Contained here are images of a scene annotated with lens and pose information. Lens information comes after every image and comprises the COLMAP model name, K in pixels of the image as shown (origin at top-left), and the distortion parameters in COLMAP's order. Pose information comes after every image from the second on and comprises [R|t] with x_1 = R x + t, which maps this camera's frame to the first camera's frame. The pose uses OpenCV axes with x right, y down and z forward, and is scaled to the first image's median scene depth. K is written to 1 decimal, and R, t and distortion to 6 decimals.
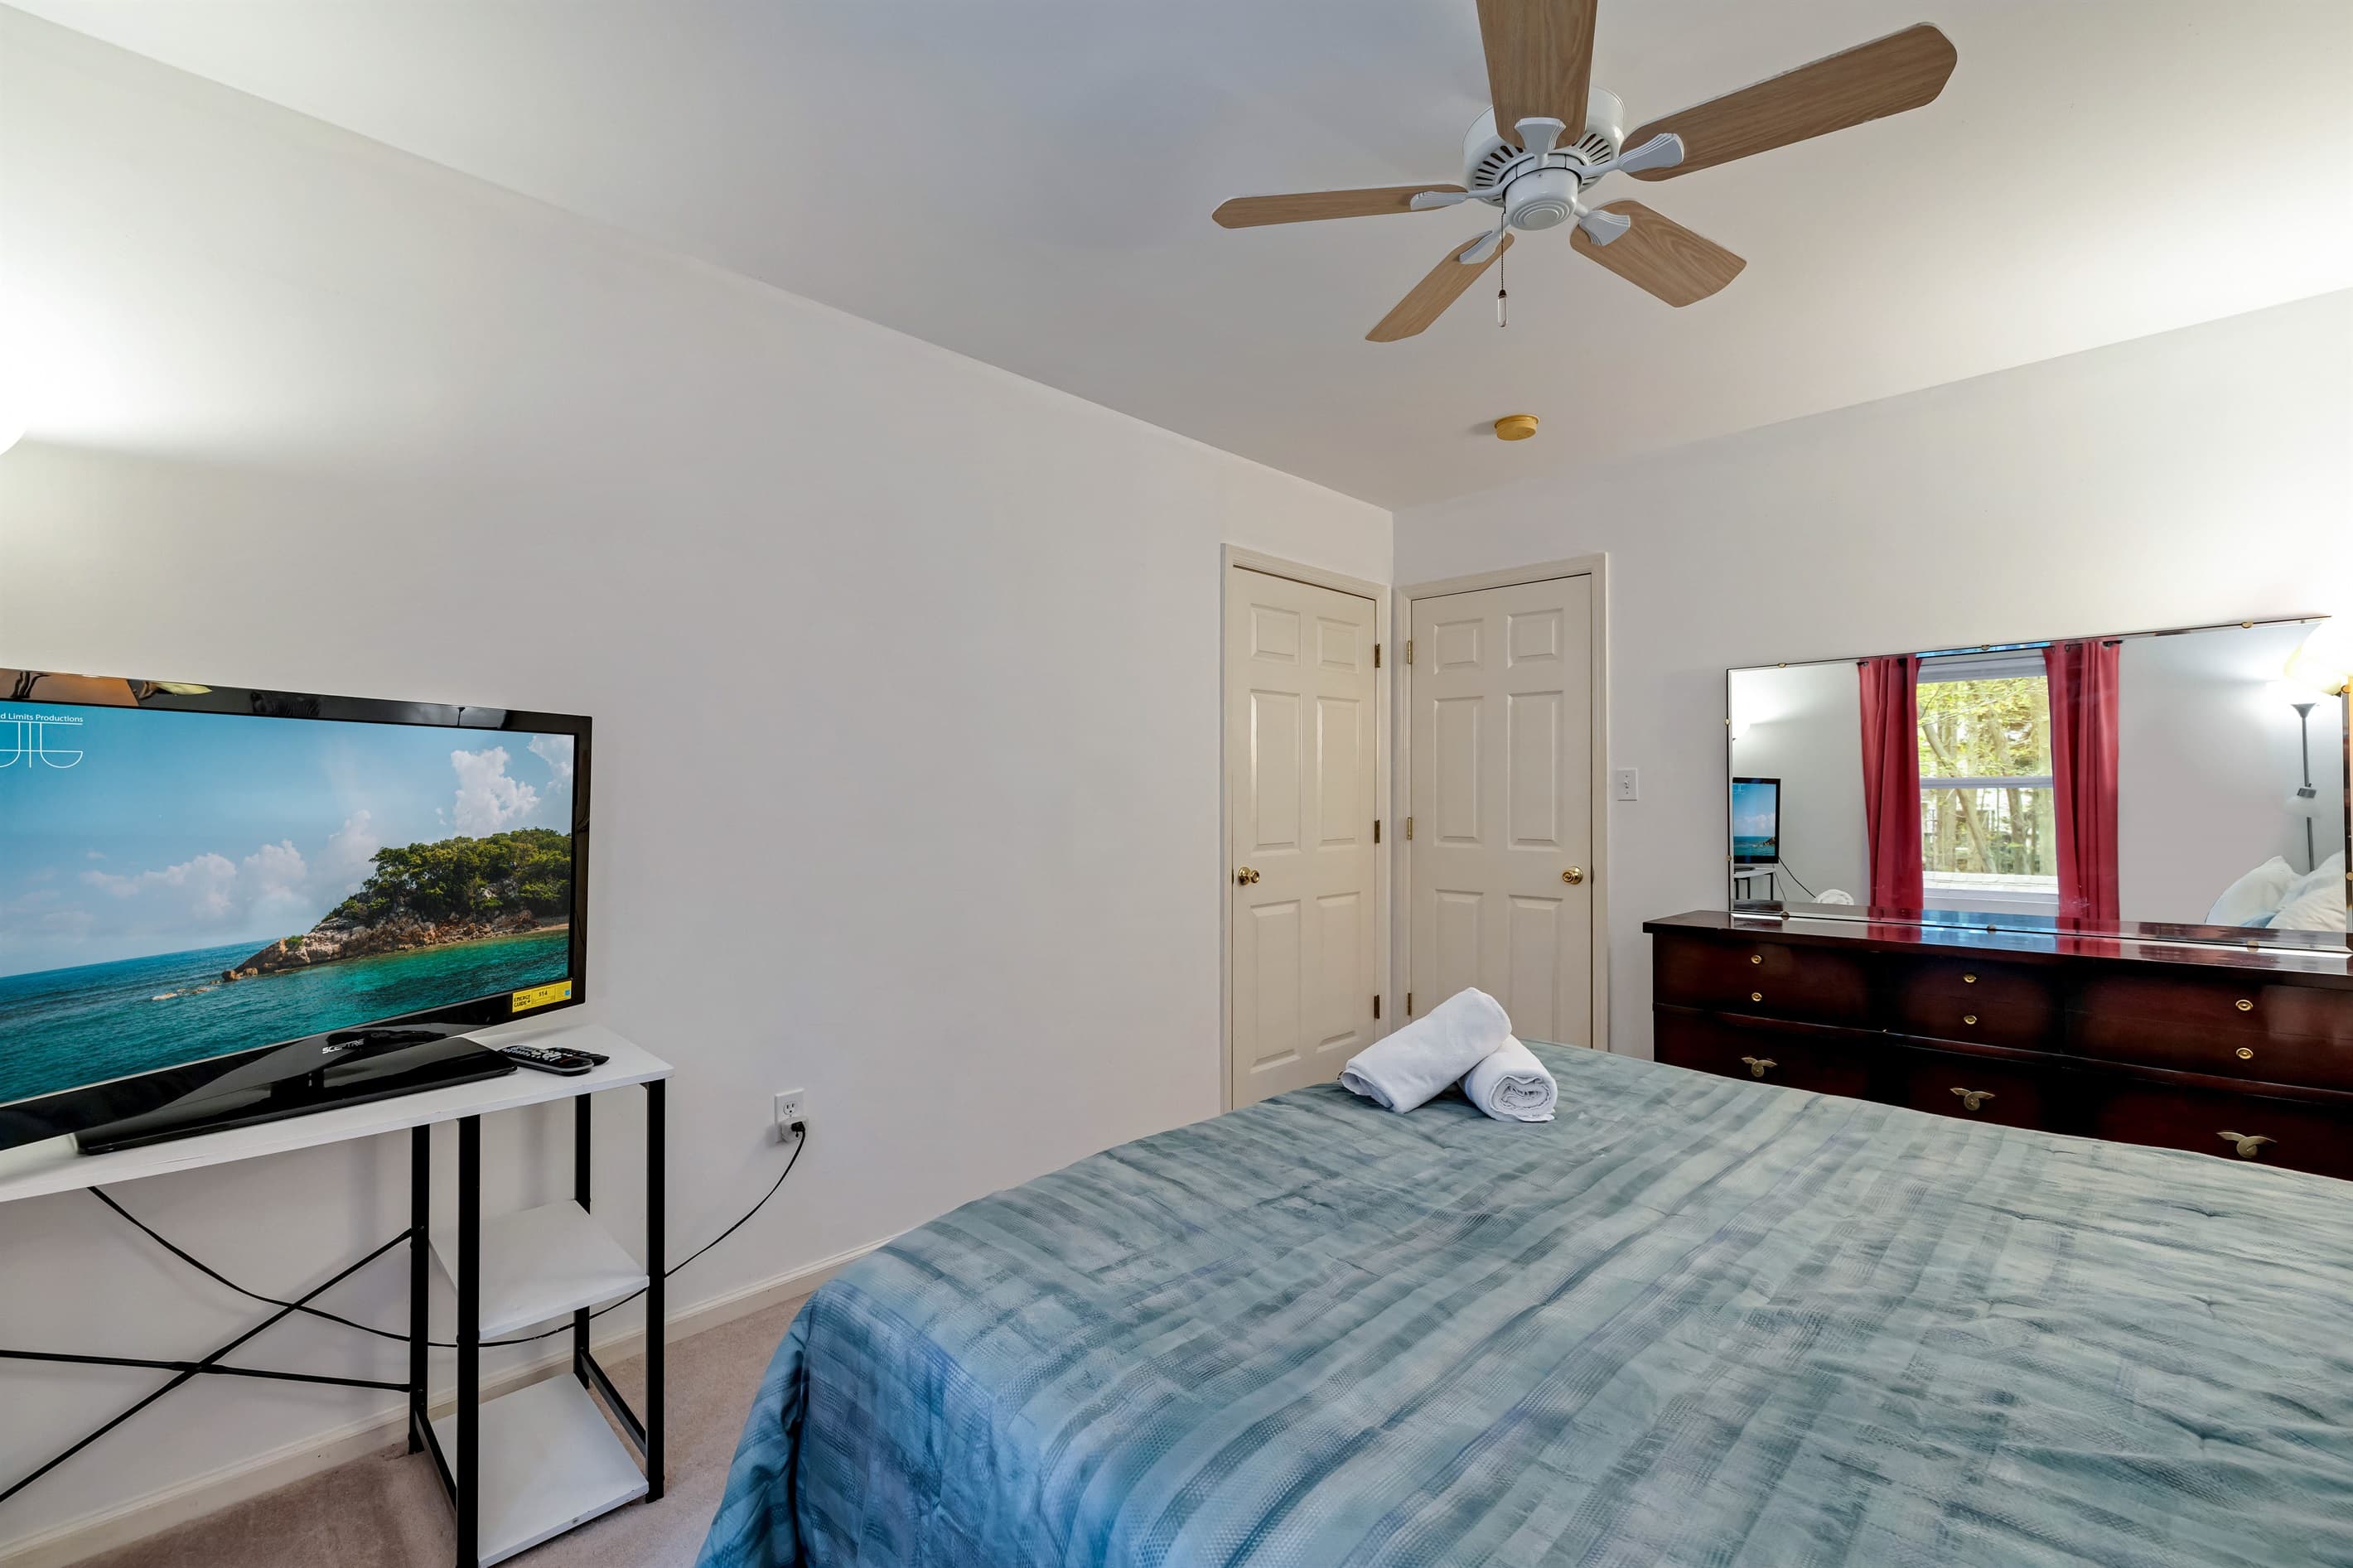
lens RADIAL K [[1009.5, 0, 1177.7], [0, 1009.5, 784.3], [0, 0, 1]] dist [-0.000638, 0.001101]
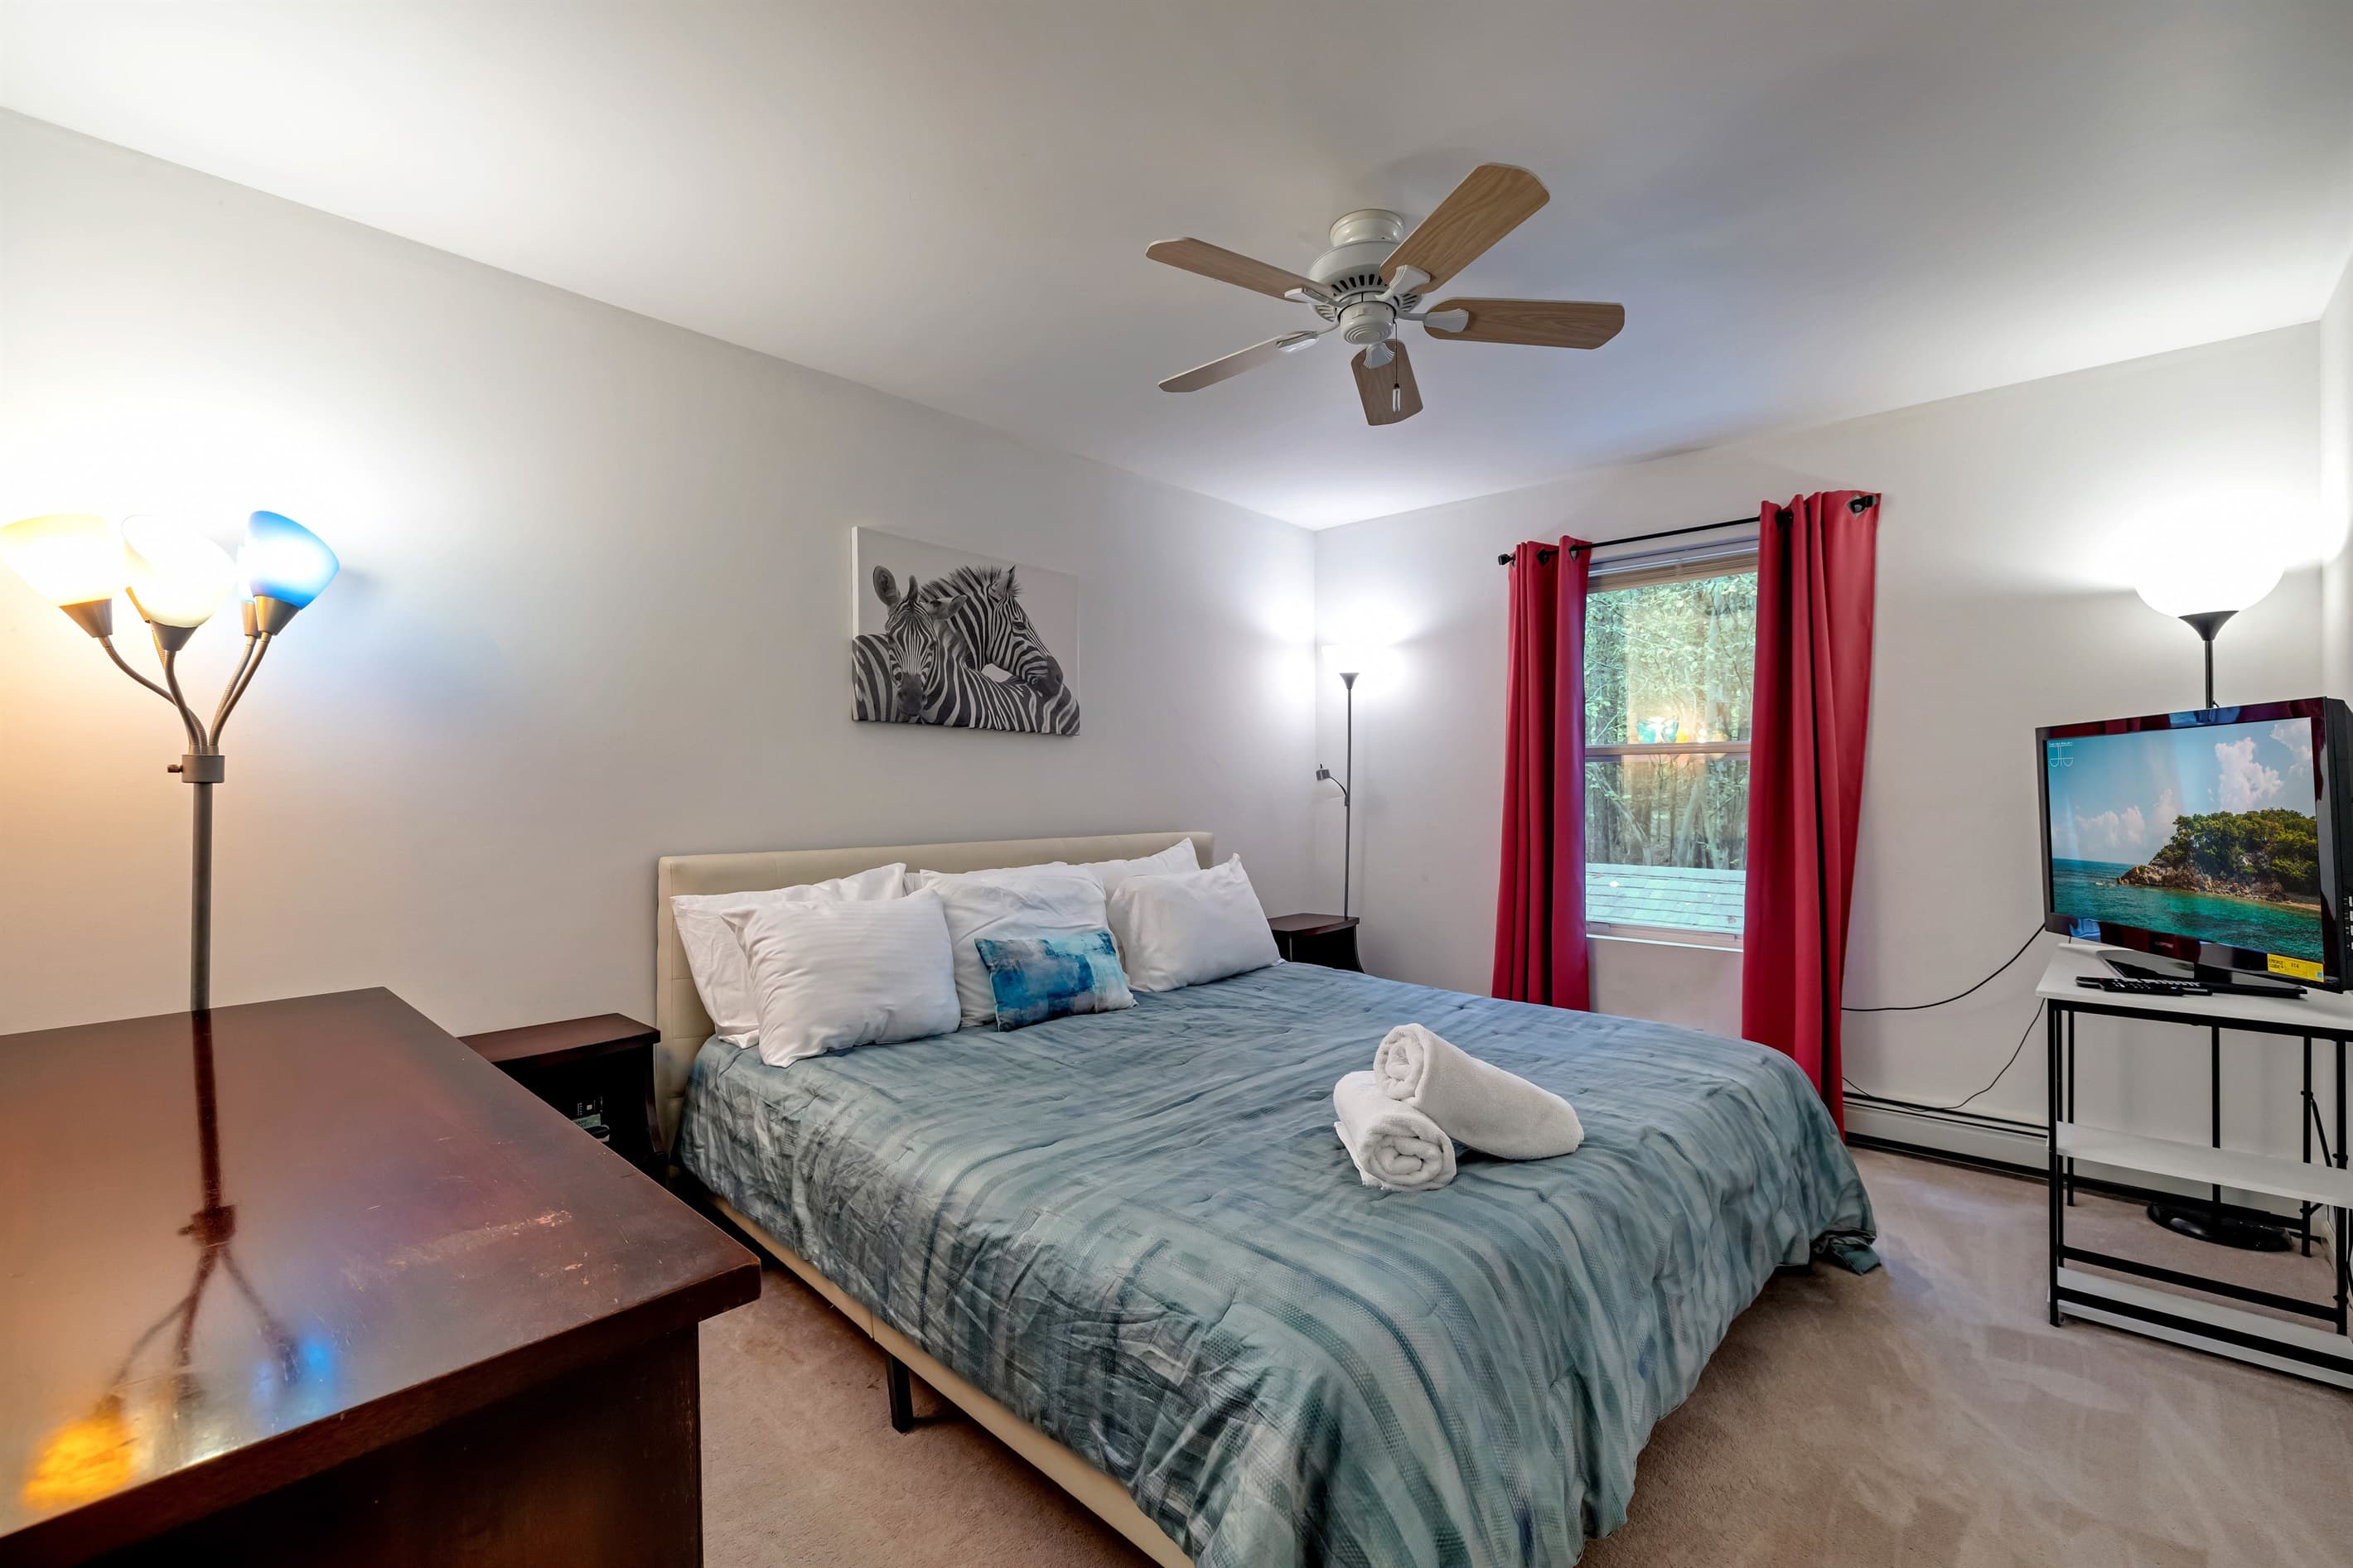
lens RADIAL K [[1009.5, 0, 1175.6], [0, 1009.5, 782.6], [0, 0, 1]] dist [-0.000638, 0.001101]
pose [[-0.999790, 0.004150, -0.020066, 0.623092], [0.004413, 0.999905, -0.013068, 0.026391], [0.020010, -0.013154, -0.999713, 2.236342]]
